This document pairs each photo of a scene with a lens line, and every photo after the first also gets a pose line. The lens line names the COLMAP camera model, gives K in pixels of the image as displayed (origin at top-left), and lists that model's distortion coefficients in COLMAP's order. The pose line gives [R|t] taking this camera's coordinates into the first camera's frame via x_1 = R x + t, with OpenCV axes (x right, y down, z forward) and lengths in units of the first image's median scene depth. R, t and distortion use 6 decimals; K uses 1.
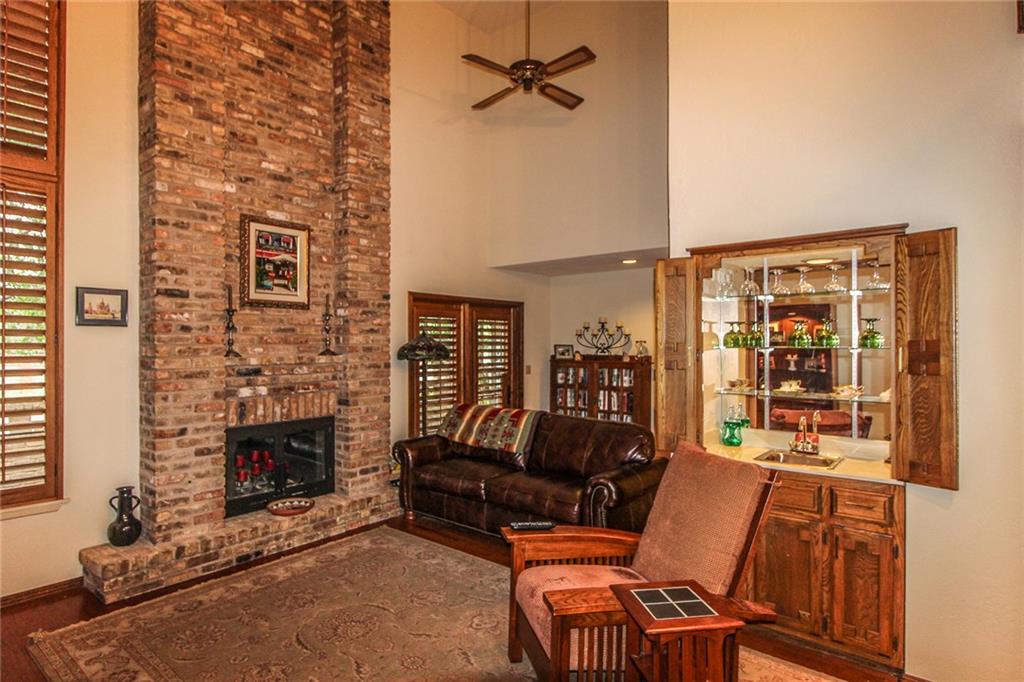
lens RADIAL K [[570.9, 0, 535.8], [0, 570.9, 334.8], [0, 0, 1]] dist [-0.002374, -0.002030]
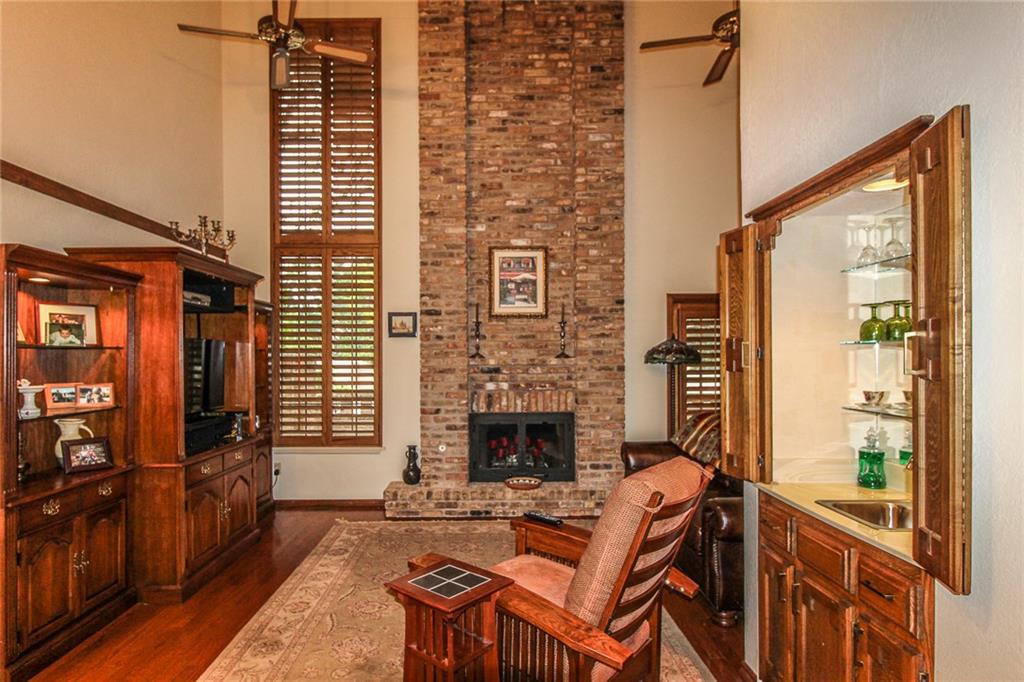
lens RADIAL K [[595.4, 0, 481.7], [0, 595.4, 351.6], [0, 0, 1]] dist [-0.003240, -0.001255]
pose [[0.602834, -0.010717, -0.797794, 0.471302], [0.017833, 0.999841, 0.000044, 0.019840], [0.797667, -0.014254, 0.602930, 0.160231]]
